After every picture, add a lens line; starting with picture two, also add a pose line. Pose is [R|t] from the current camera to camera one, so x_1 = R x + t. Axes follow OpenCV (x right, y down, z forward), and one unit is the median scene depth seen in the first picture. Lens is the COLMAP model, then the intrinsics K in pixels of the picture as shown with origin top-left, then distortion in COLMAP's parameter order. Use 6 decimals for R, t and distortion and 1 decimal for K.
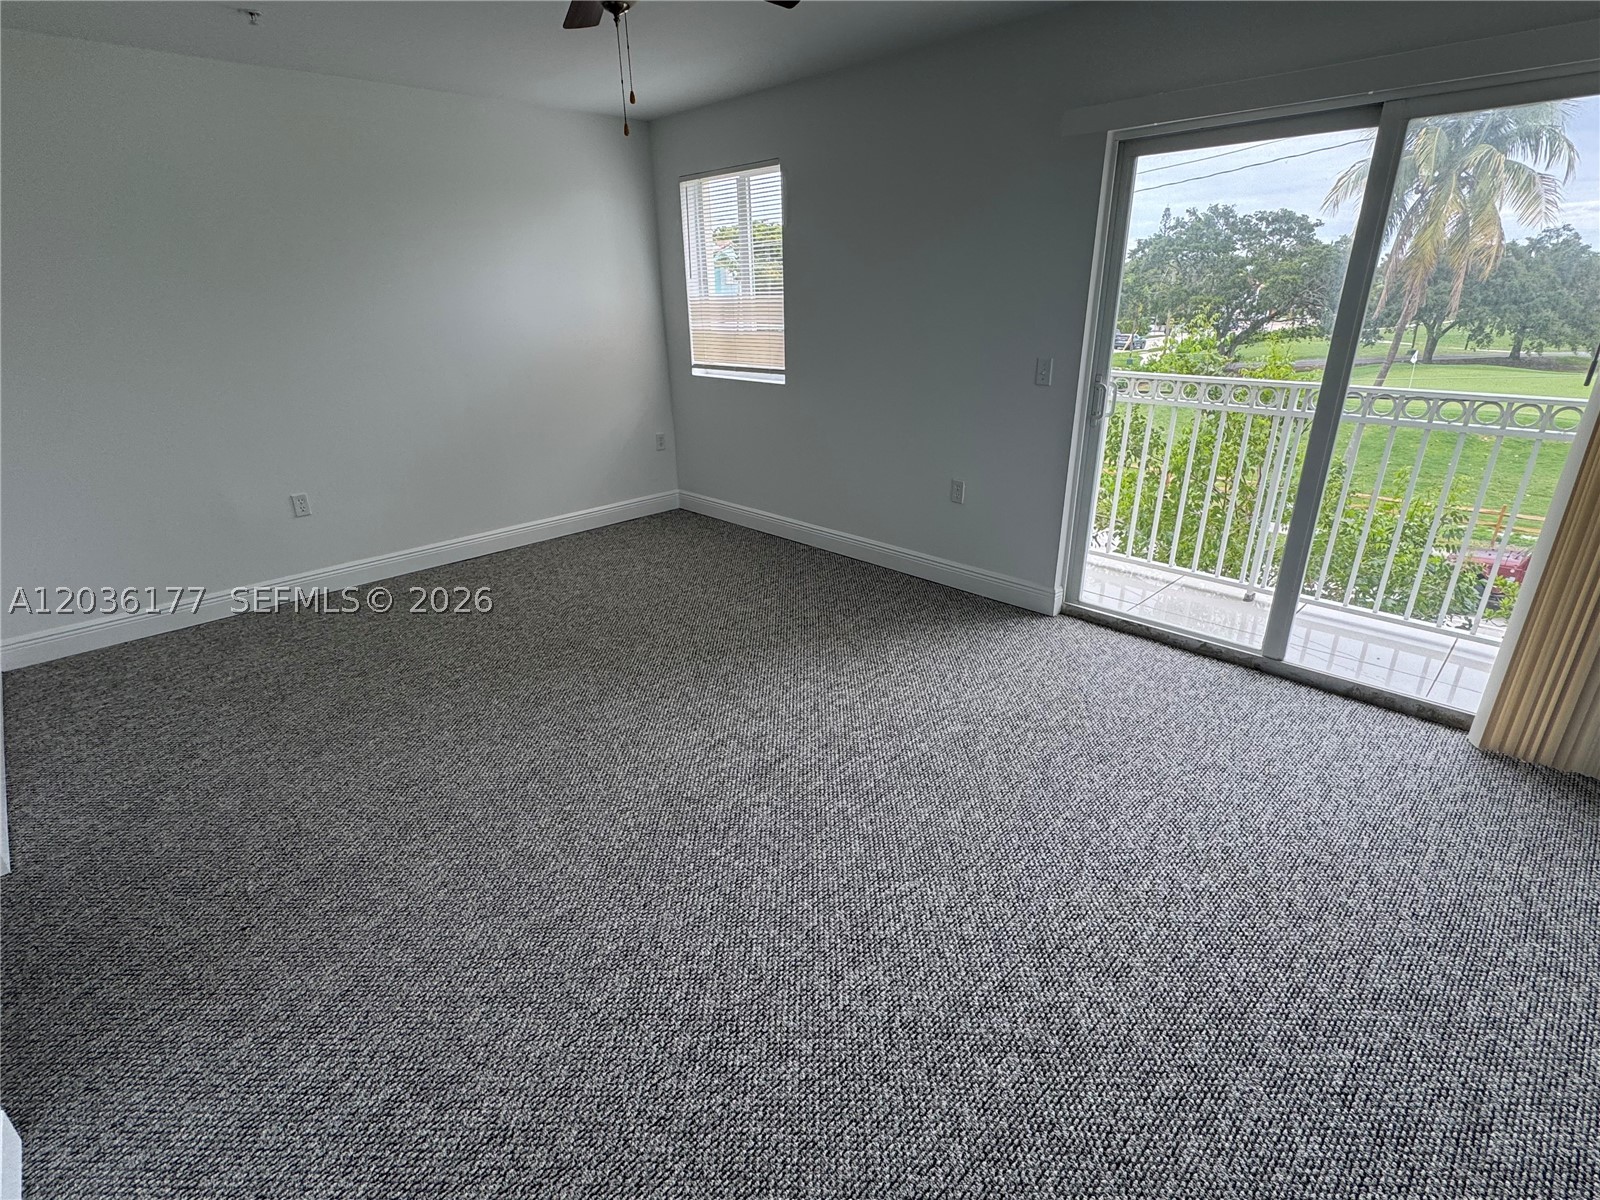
lens RADIAL K [[781.1, 0, 800.0], [0, 781.1, 600.0], [0, 0, 1]] dist [-0.002050, 0.000252]
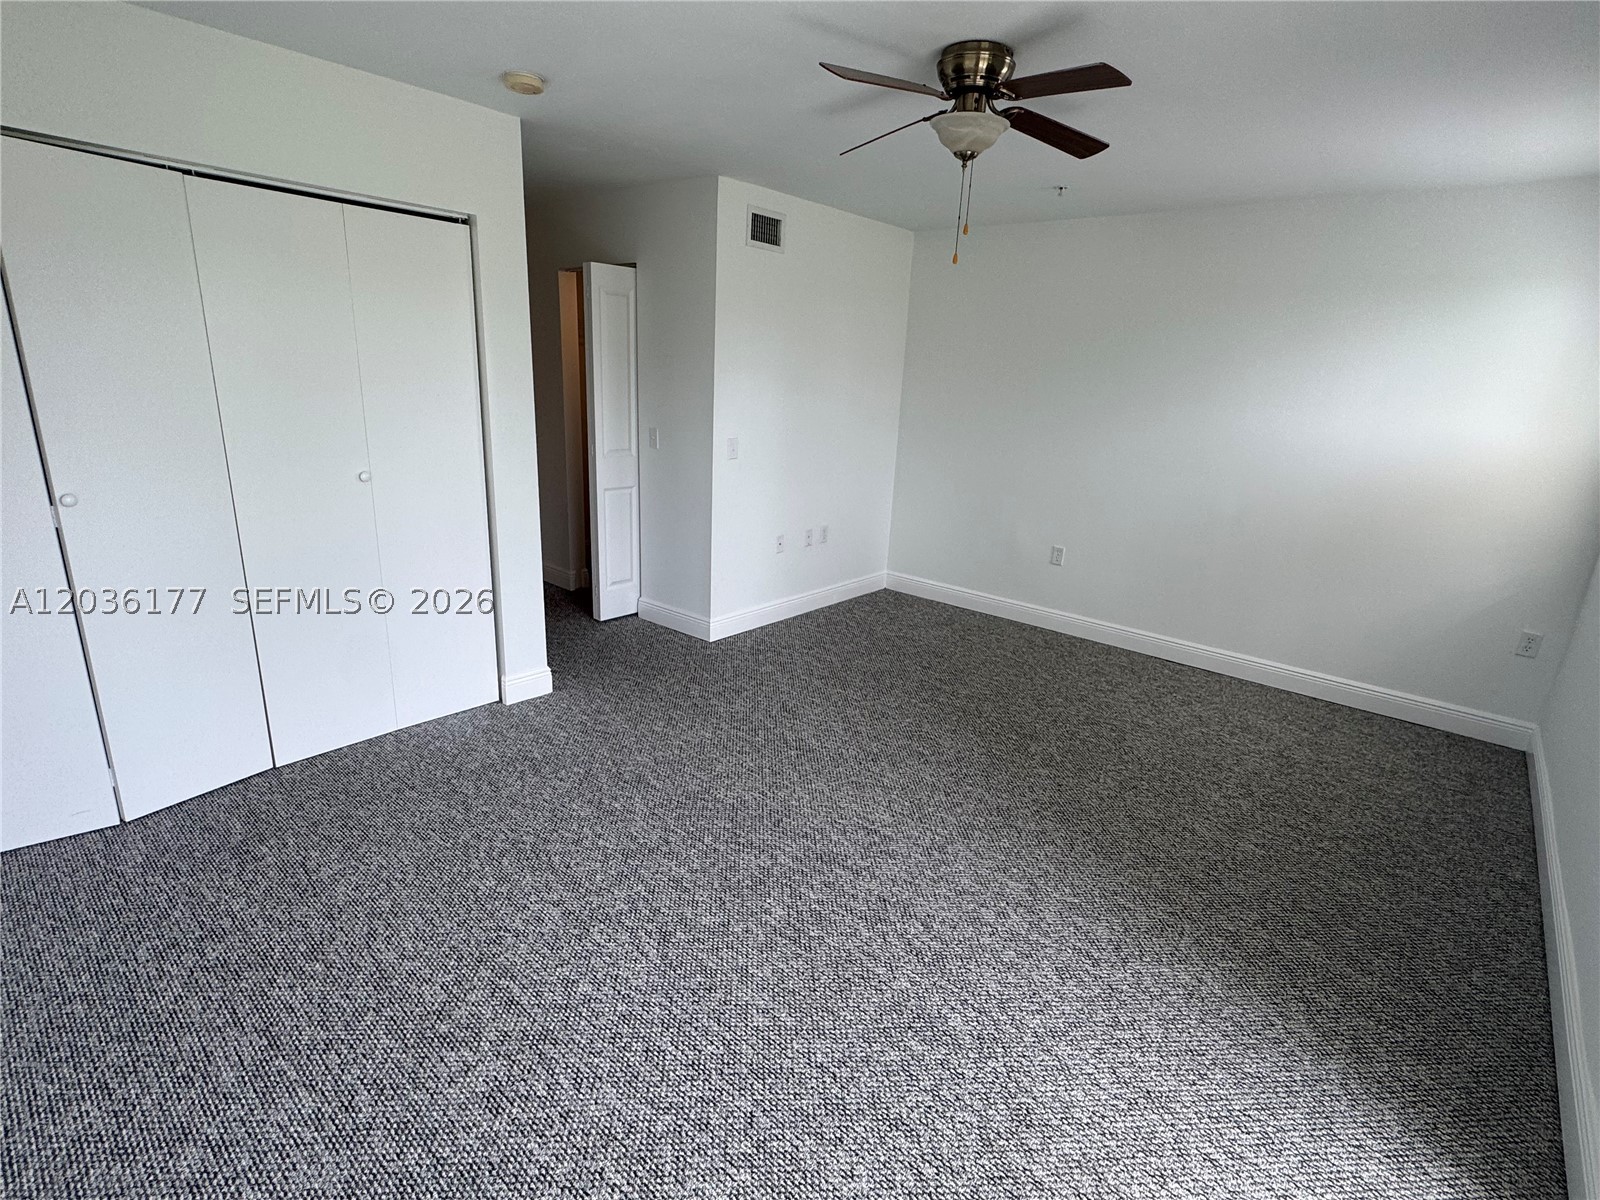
lens RADIAL K [[781.1, 0, 800.0], [0, 781.1, 600.0], [0, 0, 1]] dist [-0.002050, 0.000252]
pose [[0.078869, 0.306275, -0.948670, 0.510426], [-0.412287, 0.876456, 0.248684, -0.196777], [0.907634, 0.371511, 0.195399, 0.411651]]
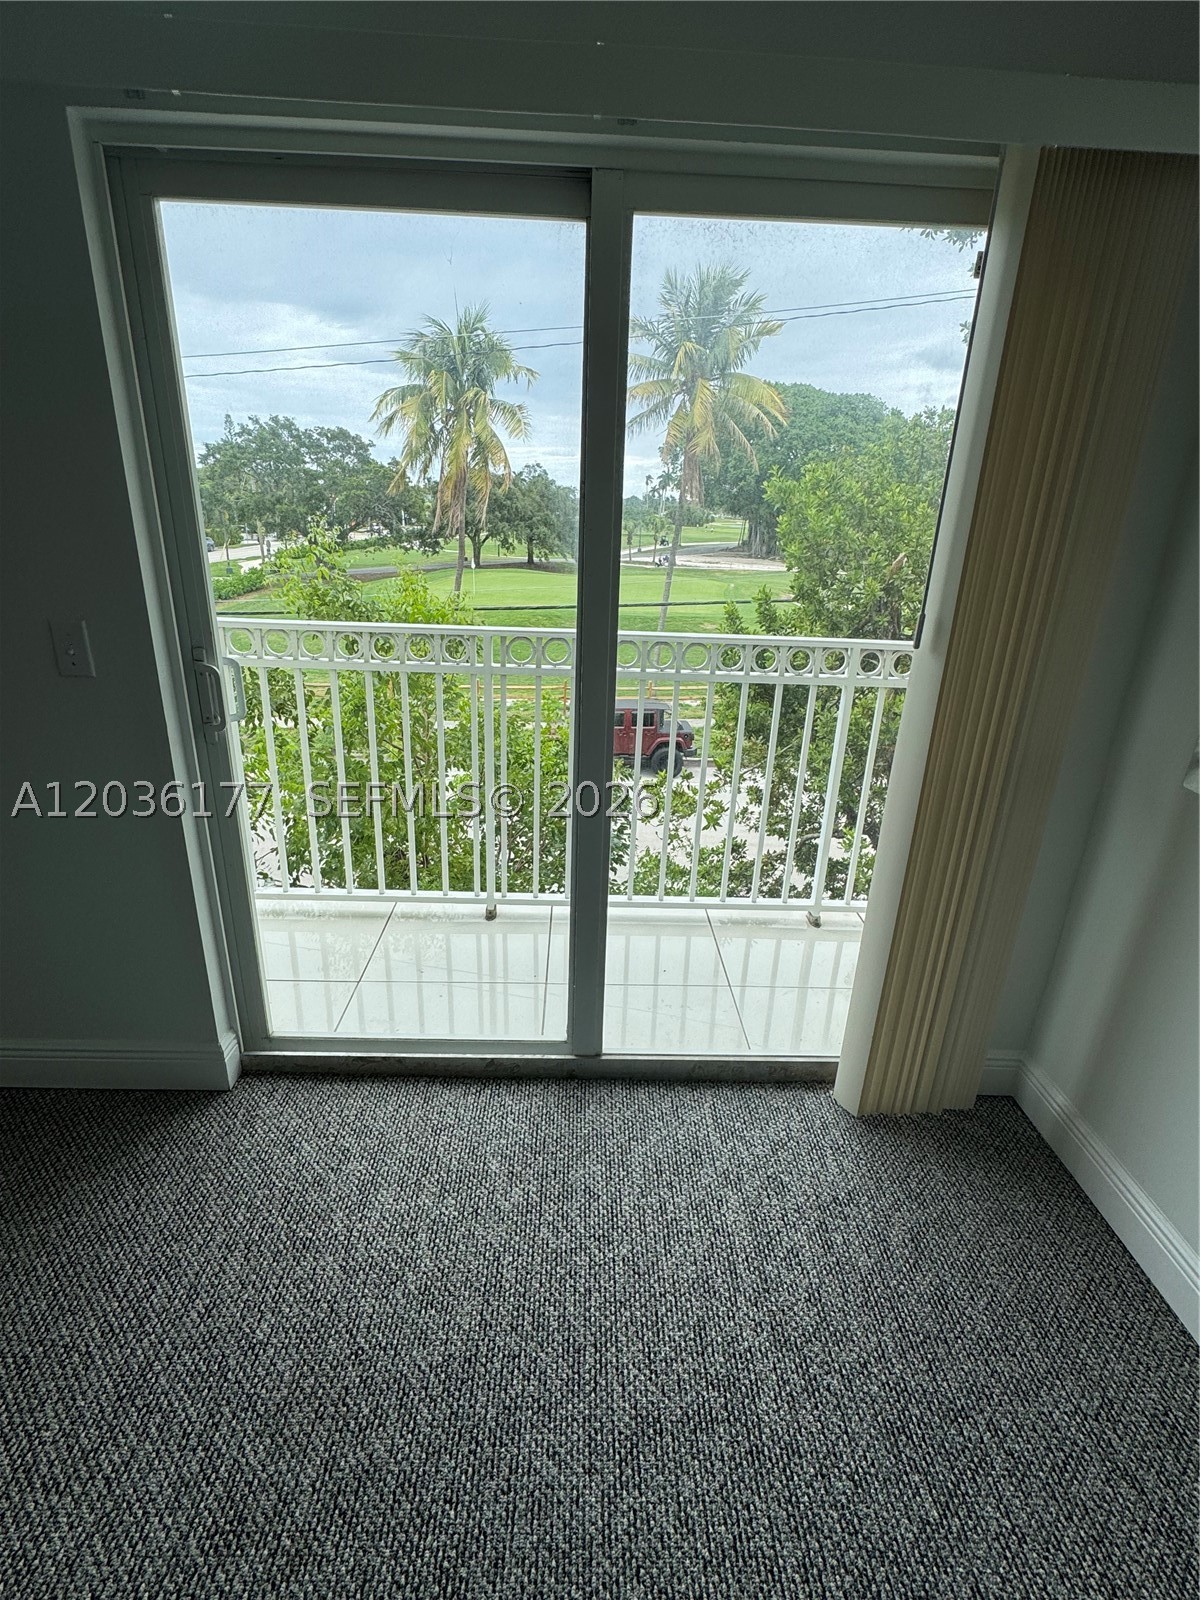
lens RADIAL K [[781.1, 0, 602.6], [0, 781.1, 798.8], [0, 0, 1]] dist [-0.002050, 0.000252]
pose [[0.686686, -0.219401, 0.693055, 0.158636], [0.226744, 0.970449, 0.082555, -0.145793], [-0.690688, 0.100456, 0.716142, 0.386954]]
